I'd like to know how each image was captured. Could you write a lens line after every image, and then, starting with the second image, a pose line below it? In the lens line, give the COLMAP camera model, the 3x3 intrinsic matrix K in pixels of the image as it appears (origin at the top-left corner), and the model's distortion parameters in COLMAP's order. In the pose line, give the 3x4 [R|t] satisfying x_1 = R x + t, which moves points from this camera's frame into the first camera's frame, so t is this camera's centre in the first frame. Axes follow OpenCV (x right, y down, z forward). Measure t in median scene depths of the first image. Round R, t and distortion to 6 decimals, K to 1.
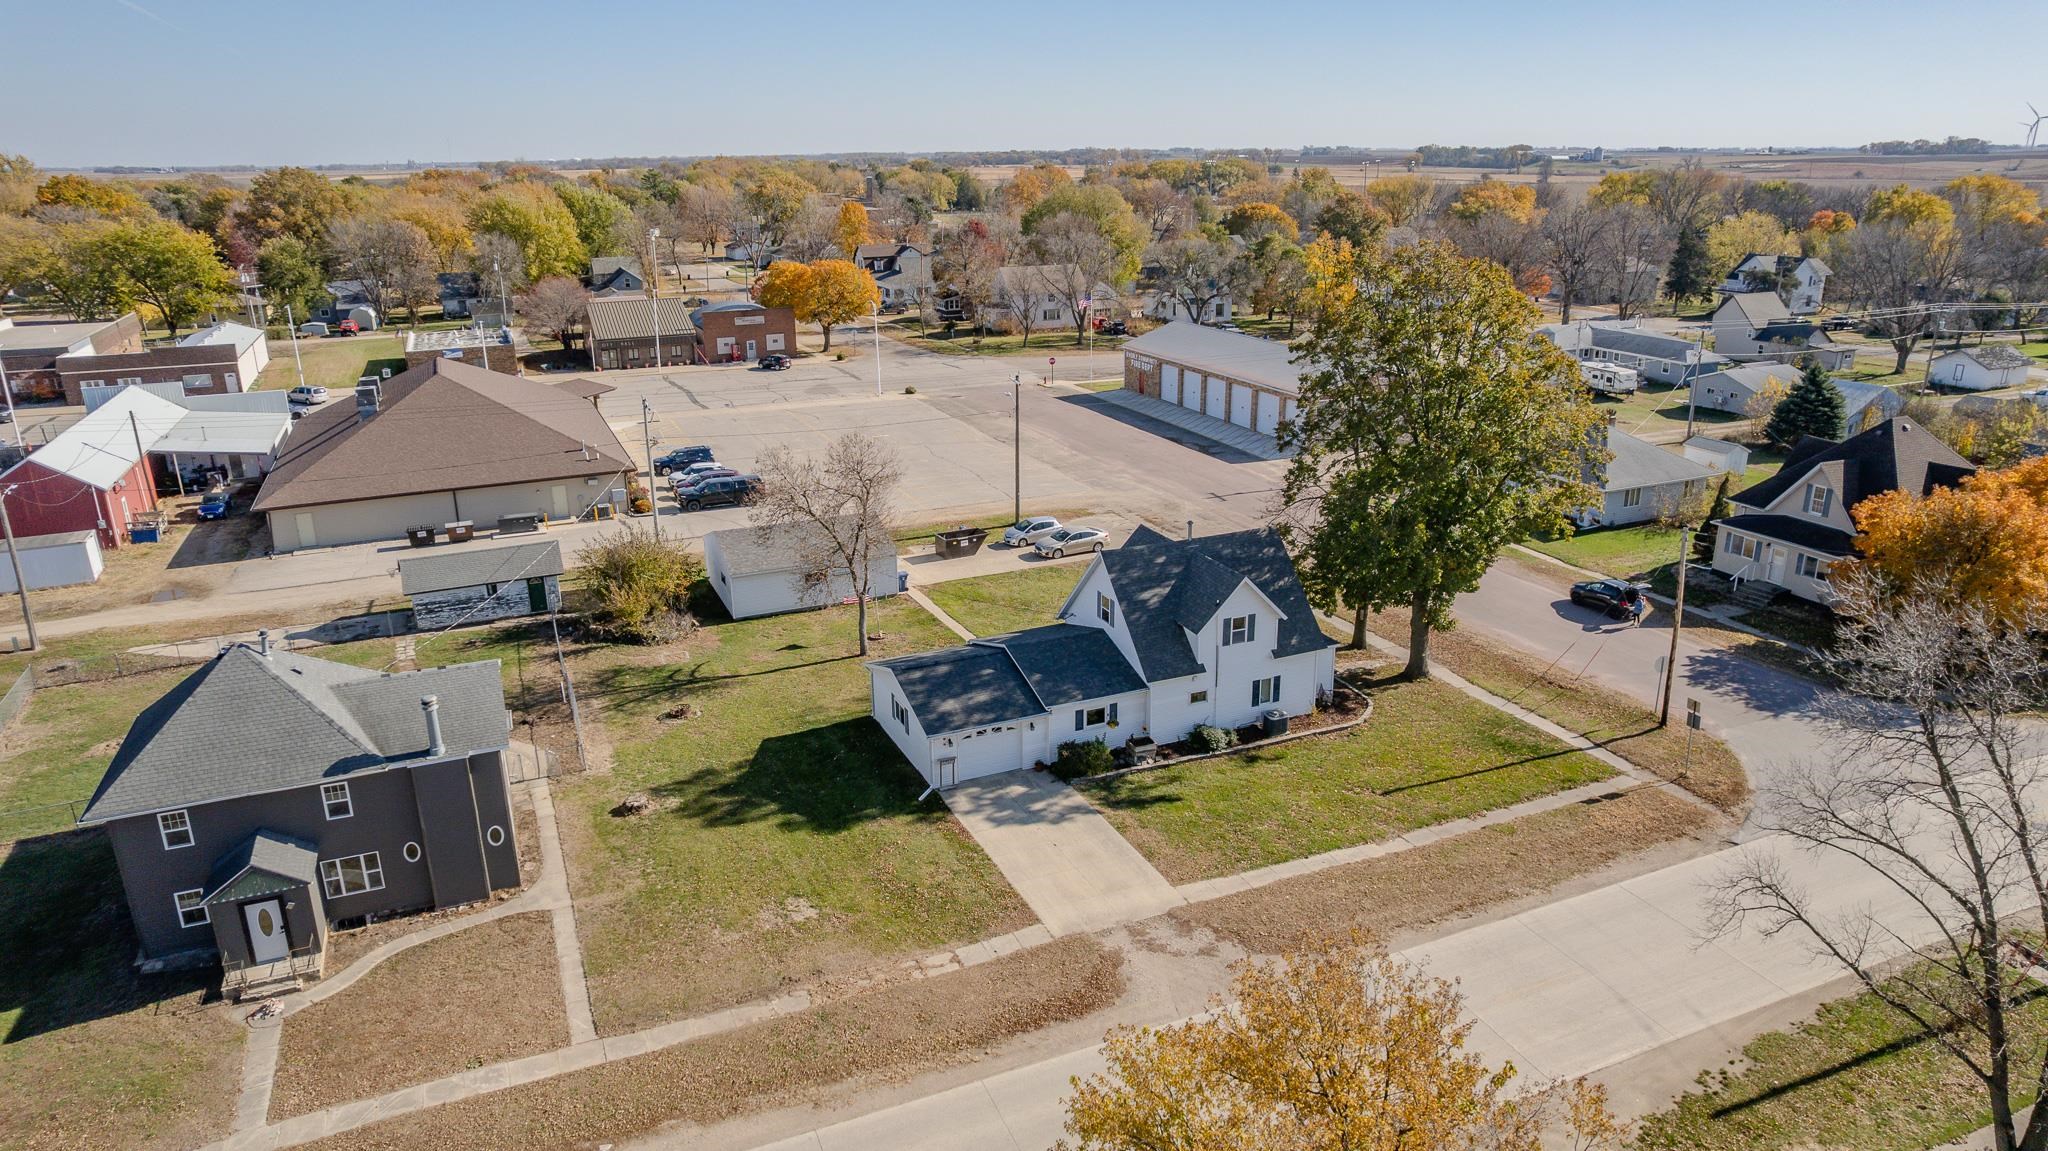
lens RADIAL K [[1305.2, 0, 1032.9], [0, 1305.2, 585.8], [0, 0, 1]] dist [-0.074885, 0.069239]
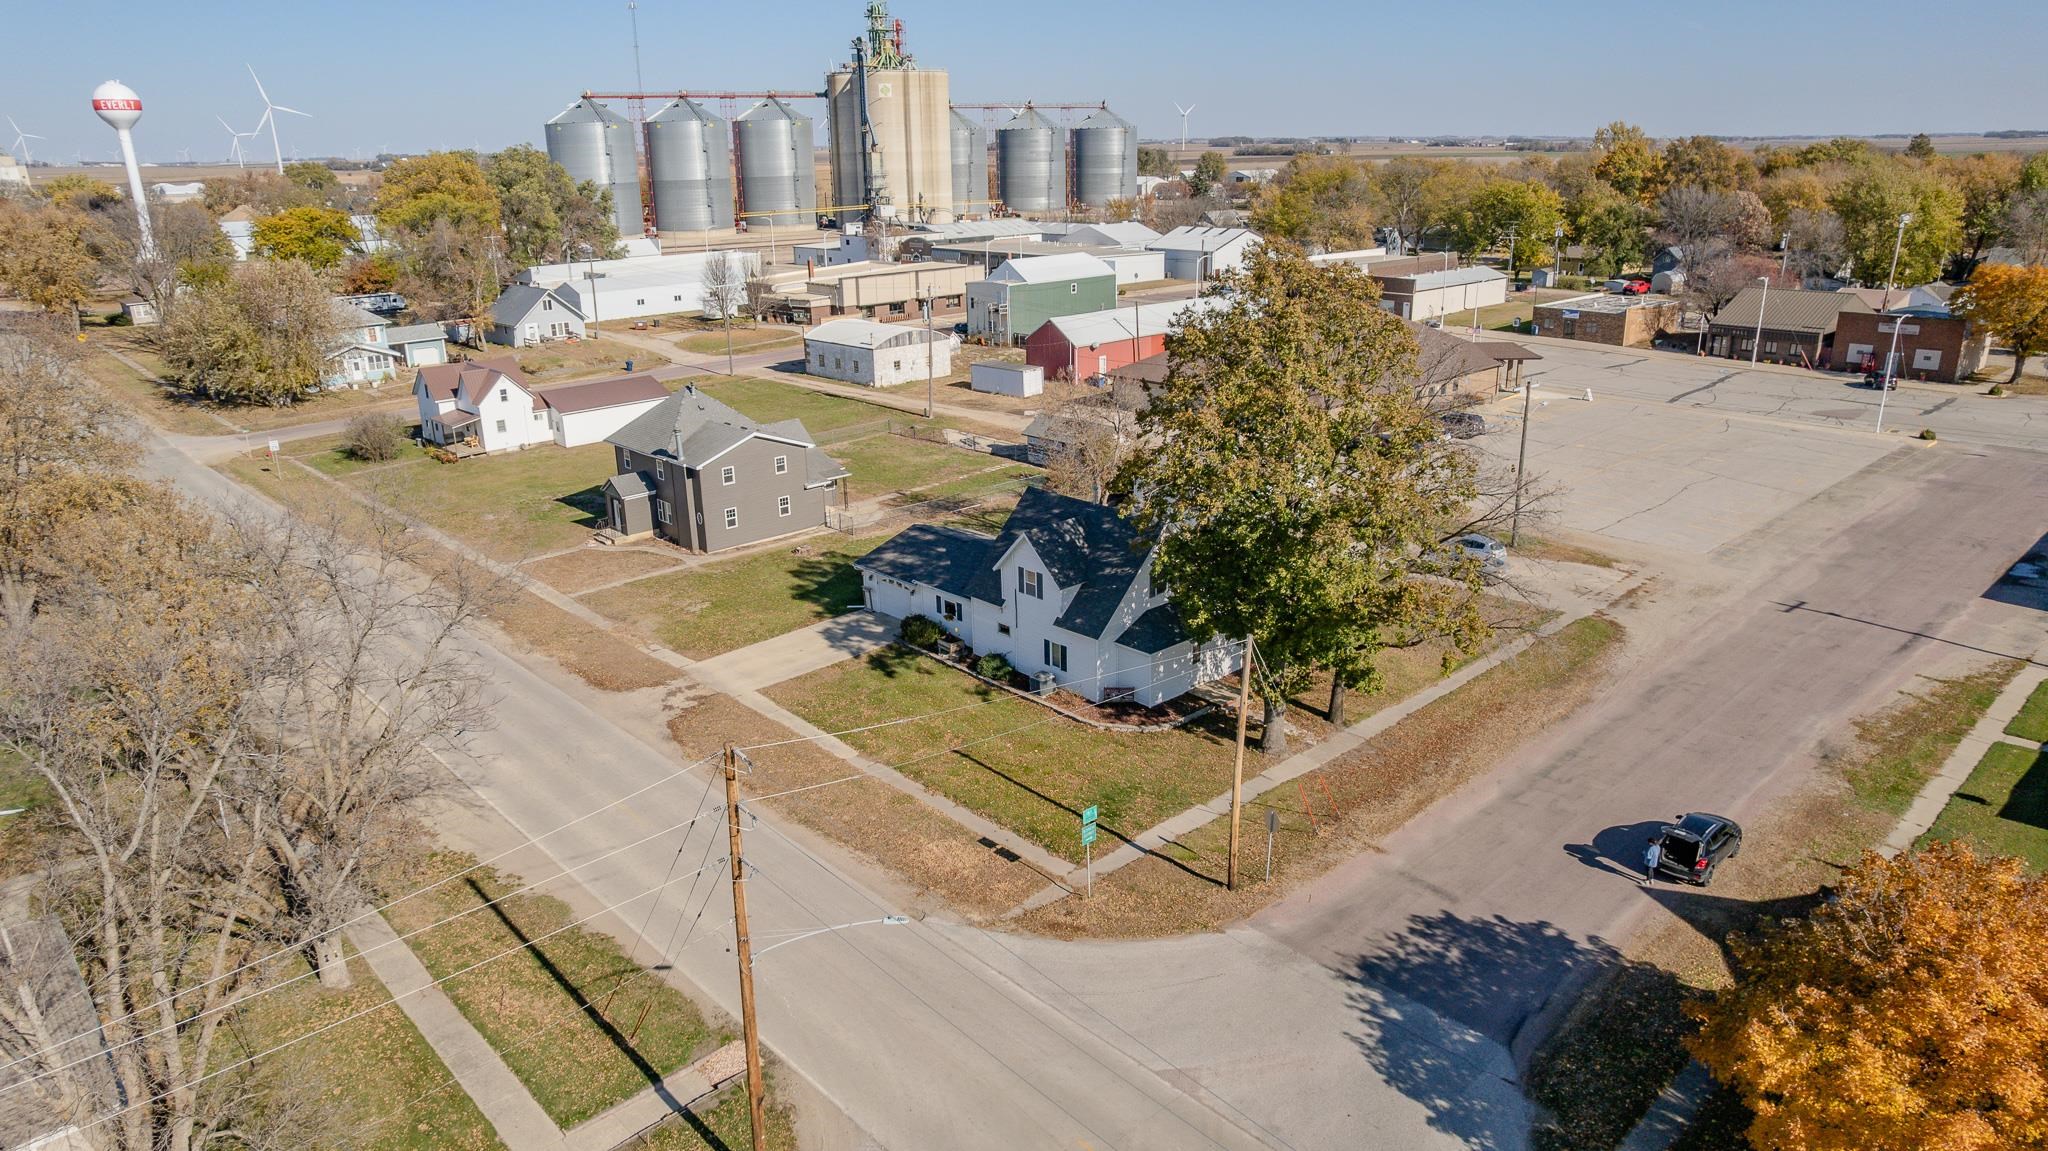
lens RADIAL K [[1305.2, 0, 1032.9], [0, 1305.2, 585.8], [0, 0, 1]] dist [-0.074885, 0.069239]
pose [[0.331853, 0.305665, -0.892437, 1.051782], [-0.284279, 0.934472, 0.214353, -0.183245], [0.899477, 0.182568, 0.397001, 0.543070]]
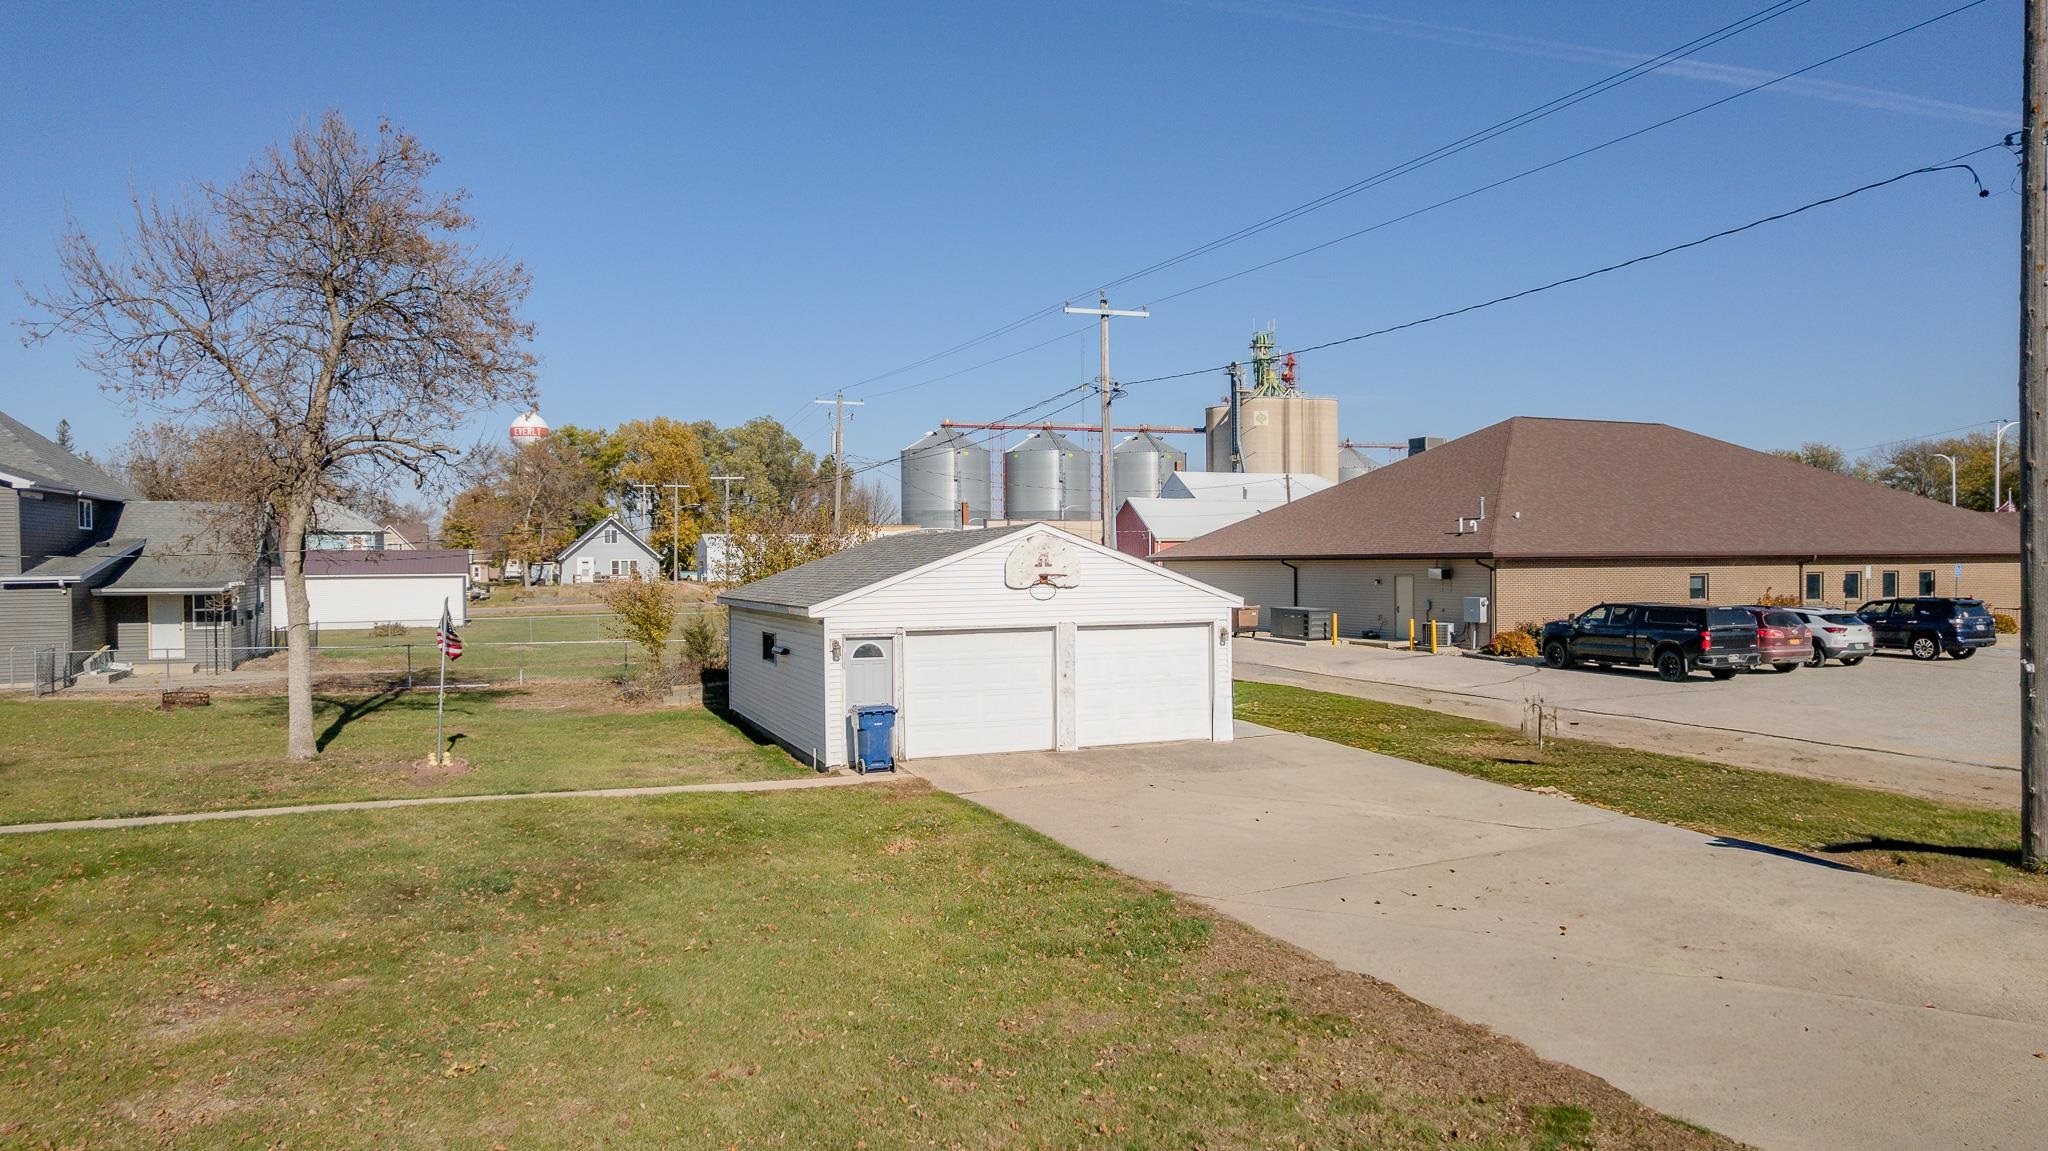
lens RADIAL K [[1305.2, 0, 1032.9], [0, 1305.2, 585.8], [0, 0, 1]] dist [-0.074885, 0.069239]
pose [[-0.033263, 0.023800, -0.999163, 0.226552], [-0.308612, 0.950618, 0.032917, -0.070123], [0.950606, 0.309449, -0.024275, 1.342989]]
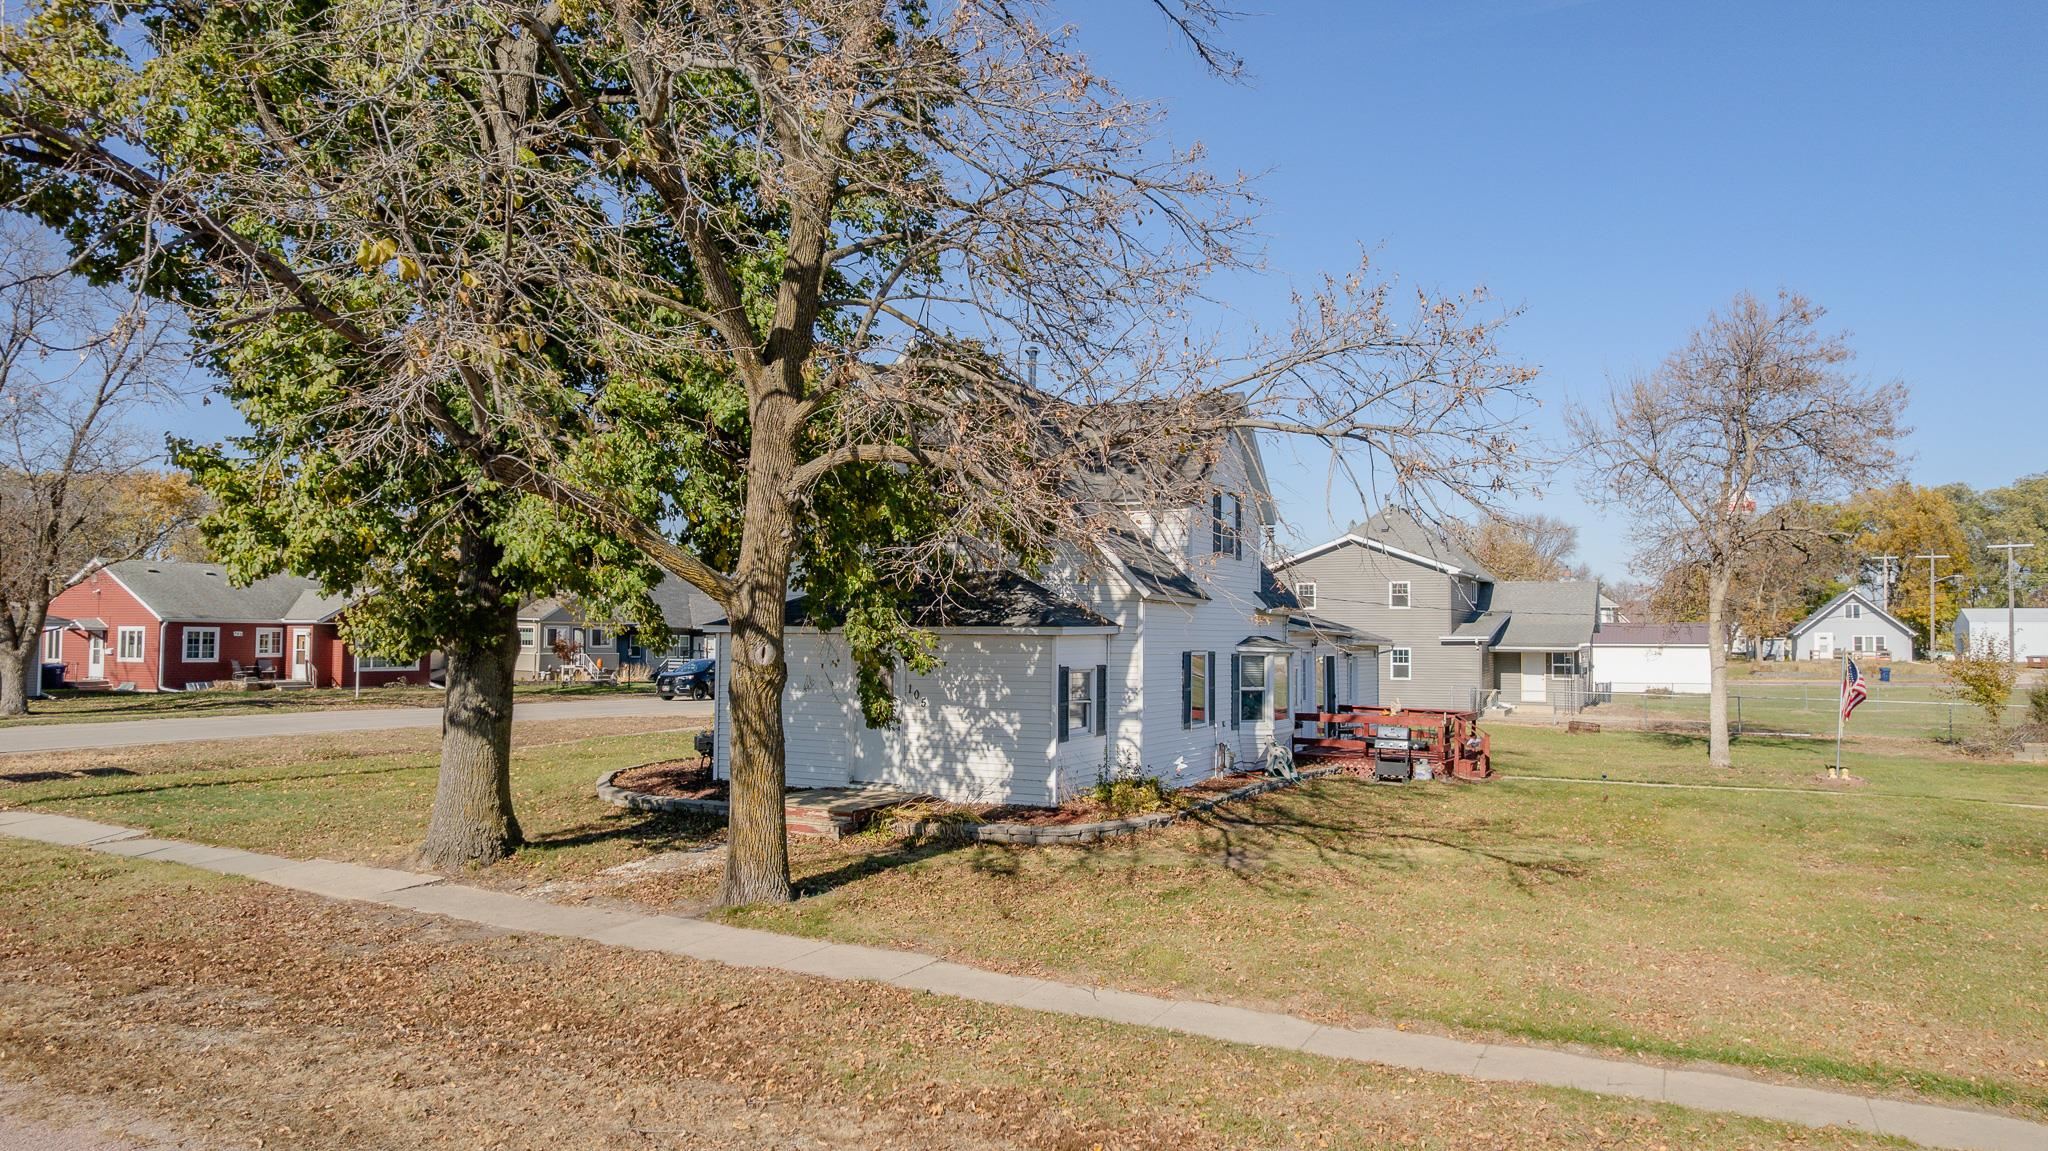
lens RADIAL K [[1305.2, 0, 1032.9], [0, 1305.2, 585.8], [0, 0, 1]] dist [-0.074885, 0.069239]
pose [[-0.780026, -0.027133, -0.625159, 0.391535], [-0.200838, 0.957059, 0.209051, -0.063504], [0.592642, 0.288621, -0.751980, 1.346269]]
